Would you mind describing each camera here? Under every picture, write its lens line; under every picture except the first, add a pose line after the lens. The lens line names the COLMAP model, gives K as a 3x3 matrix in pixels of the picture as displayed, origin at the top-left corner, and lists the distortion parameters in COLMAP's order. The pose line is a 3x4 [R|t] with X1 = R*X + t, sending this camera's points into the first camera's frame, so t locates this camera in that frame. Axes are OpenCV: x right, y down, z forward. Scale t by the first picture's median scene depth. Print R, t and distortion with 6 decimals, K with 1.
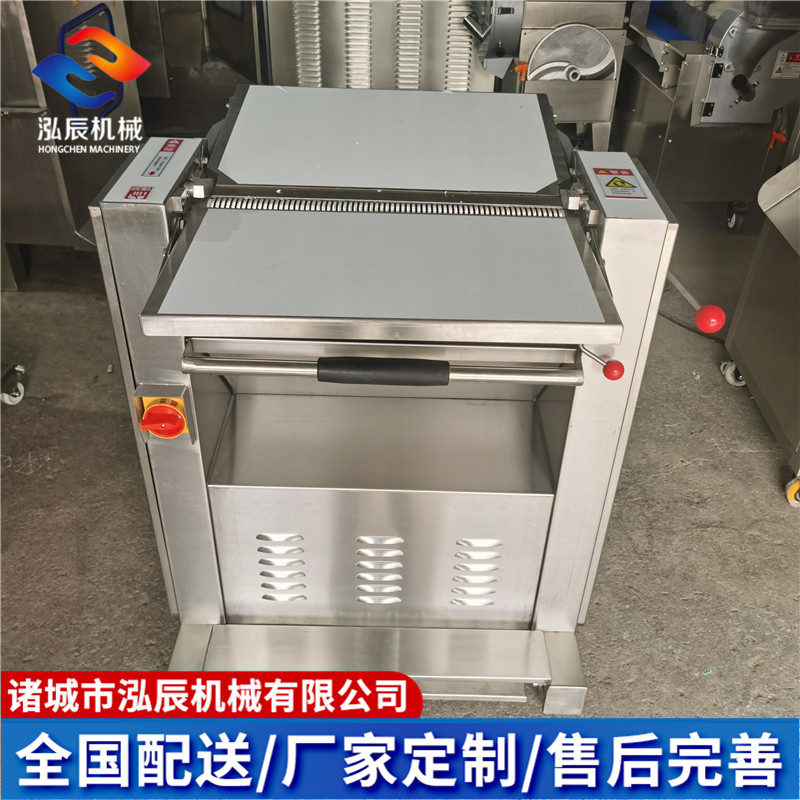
lens RADIAL K [[834.8, 0, 398.0], [0, 834.8, 398.5], [0, 0, 1]] dist [0.016416, 0.000000]
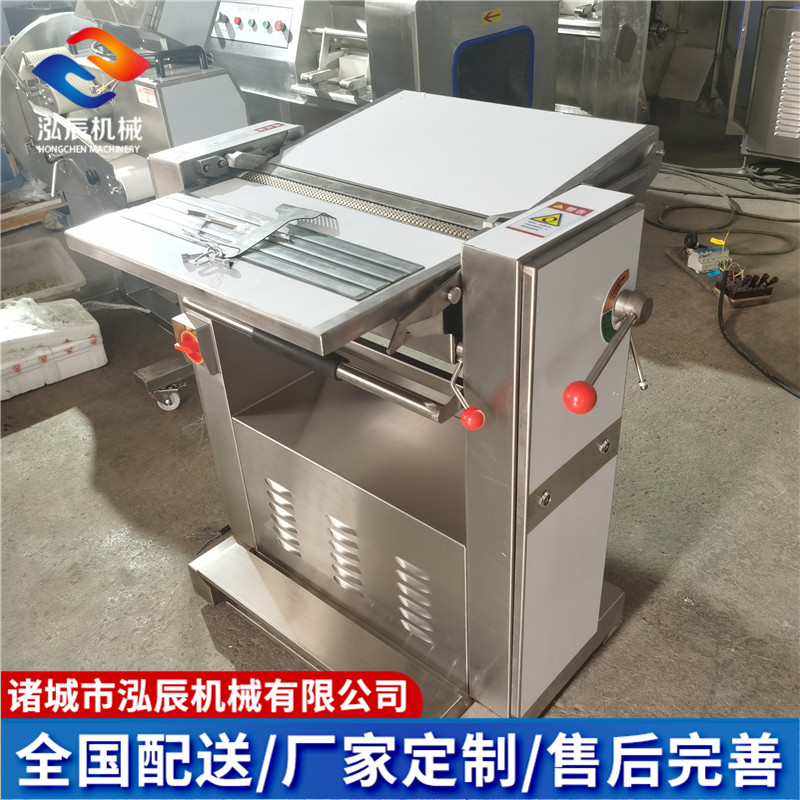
lens RADIAL K [[834.8, 0, 393.3], [0, 834.8, 406.0], [0, 0, 1]] dist [0.016416, 0.000000]
pose [[0.736251, 0.308670, -0.602210, 0.461795], [-0.327694, 0.941235, 0.081808, -0.057555], [0.592073, 0.137109, 0.794135, 0.148018]]
